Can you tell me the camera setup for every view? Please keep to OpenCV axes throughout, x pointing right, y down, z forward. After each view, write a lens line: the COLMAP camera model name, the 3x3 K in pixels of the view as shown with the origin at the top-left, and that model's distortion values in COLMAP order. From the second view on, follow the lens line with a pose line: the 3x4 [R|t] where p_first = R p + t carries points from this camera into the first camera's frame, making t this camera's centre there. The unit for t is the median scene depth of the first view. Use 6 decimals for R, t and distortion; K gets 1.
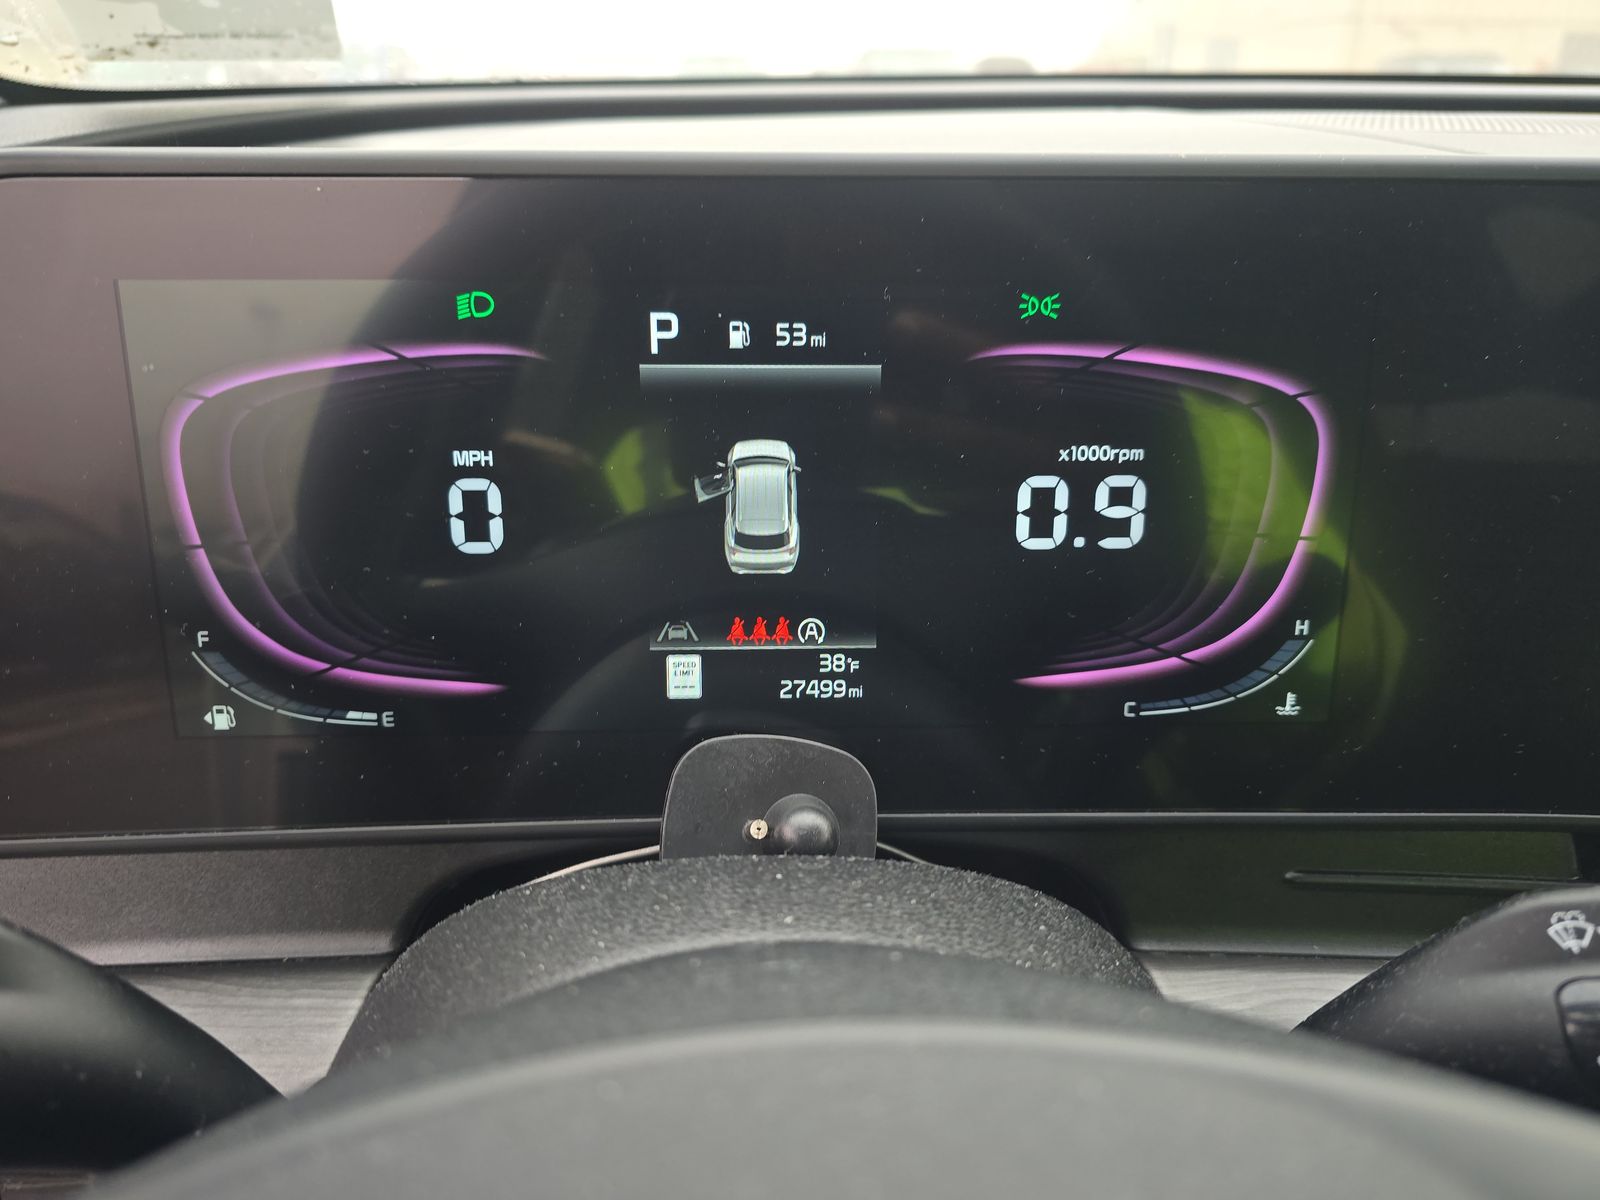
lens RADIAL K [[1067.8, 0, 808.2], [0, 1067.8, 596.7], [0, 0, 1]] dist [0.026646, -0.022764]
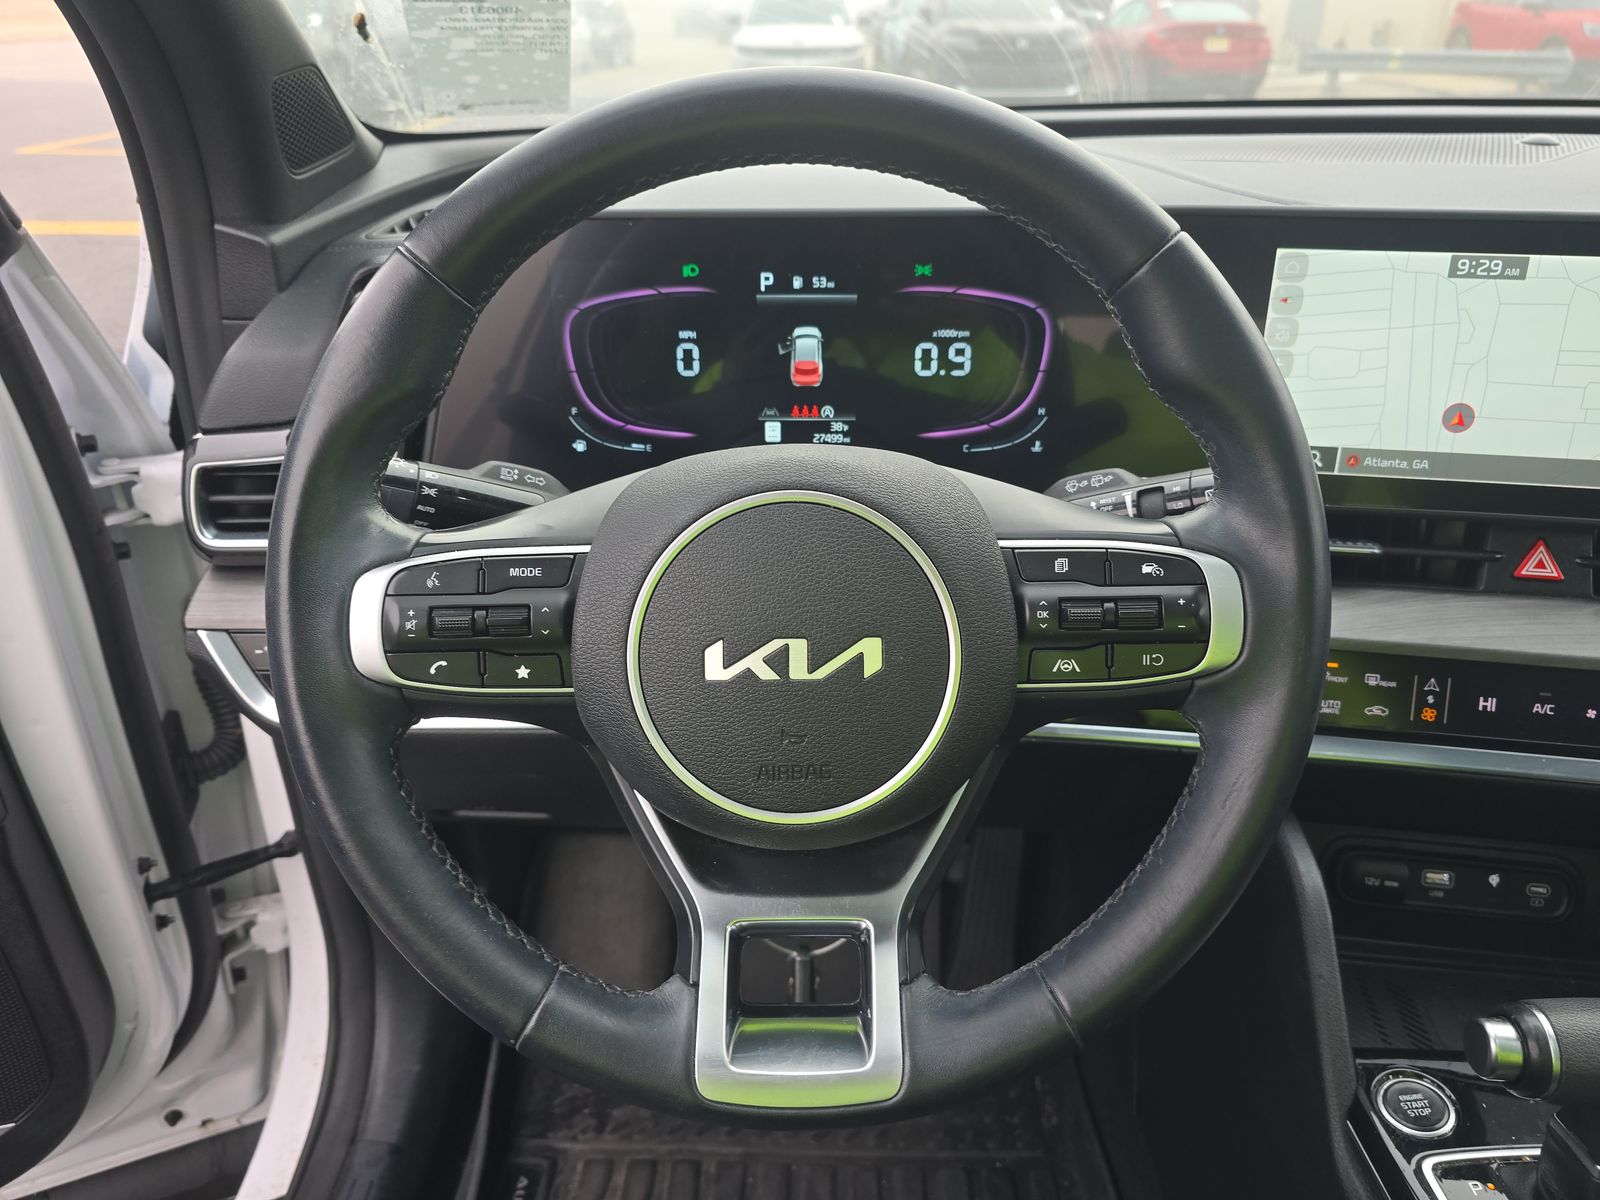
lens RADIAL K [[1067.8, 0, 804.1], [0, 1067.8, 597.0], [0, 0, 1]] dist [0.026646, -0.022764]
pose [[0.998073, 0.015625, -0.060043, 0.100808], [-0.011914, 0.998026, 0.061669, 0.300030], [0.060888, -0.060835, 0.996289, -1.382802]]
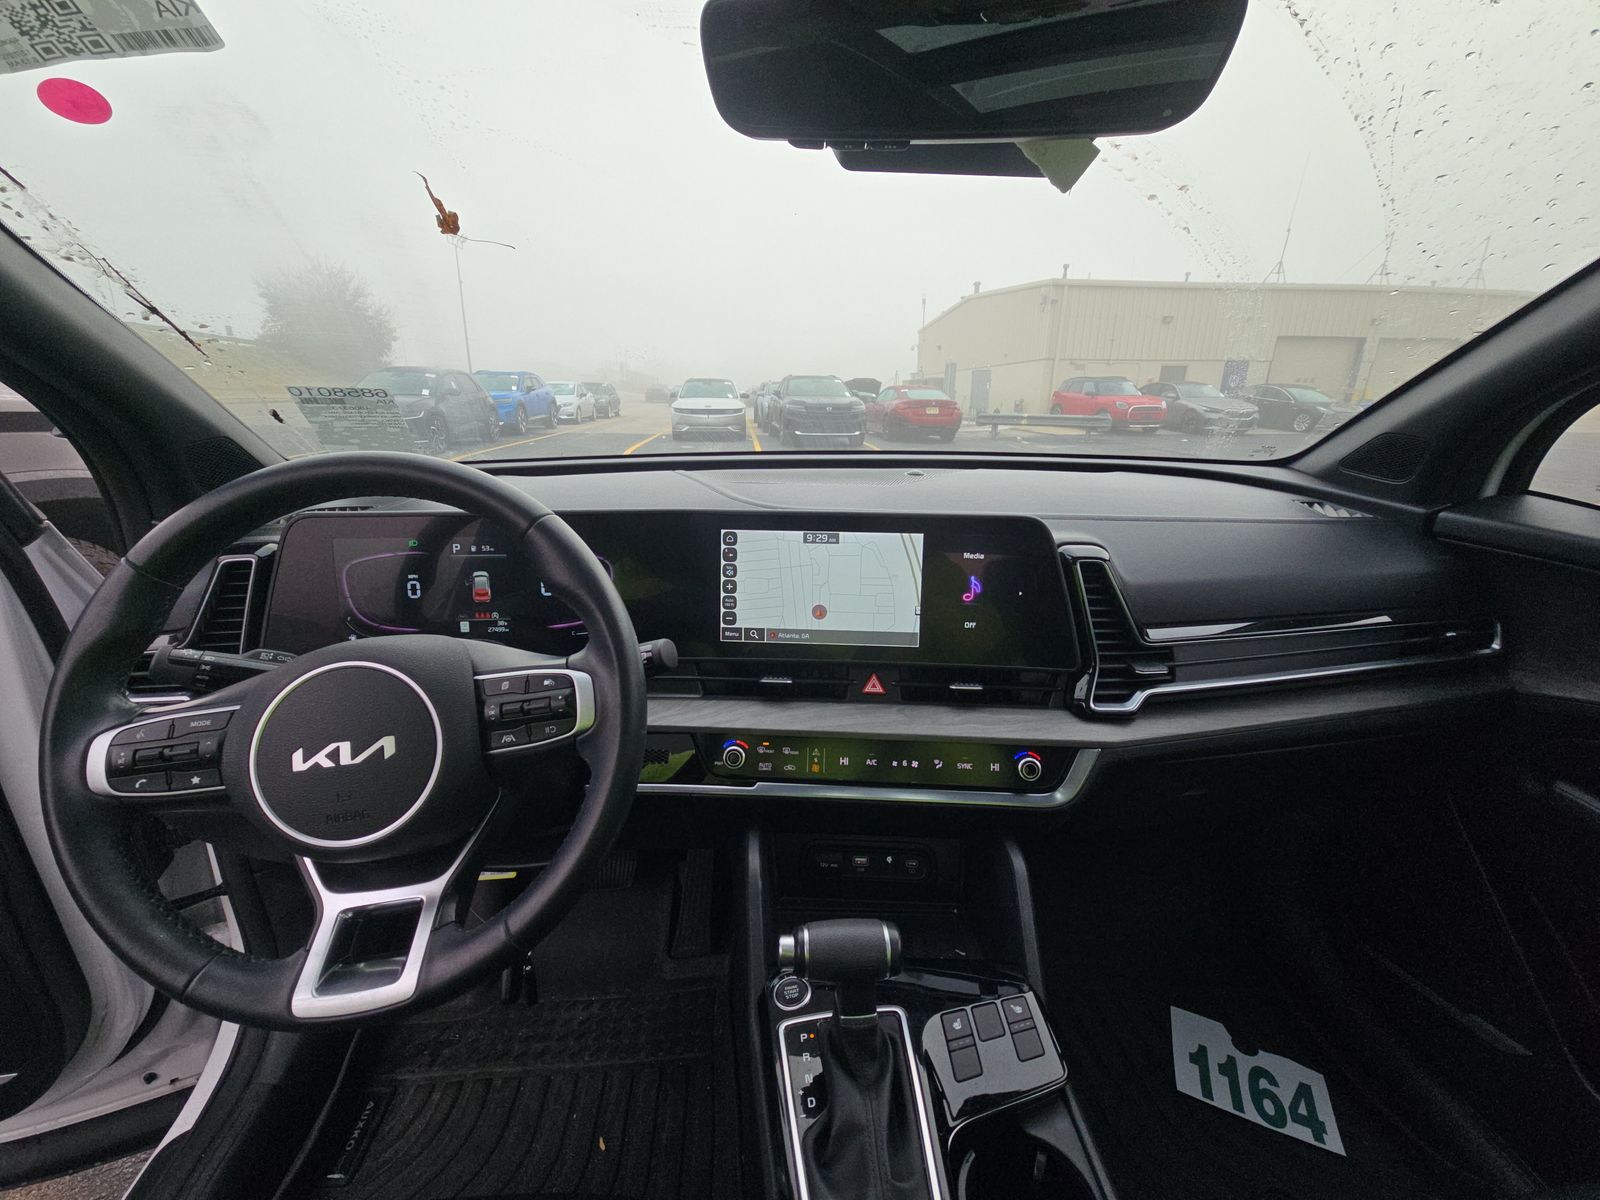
lens RADIAL K [[633.4, 0, 796.4], [0, 633.4, 610.2], [0, 0, 1]] dist [-0.004349, -0.002646]
pose [[0.998871, -0.017806, 0.044038, 1.124720], [0.022231, 0.994524, -0.102114, 0.304163], [-0.041979, 0.102977, 0.993798, -1.611135]]
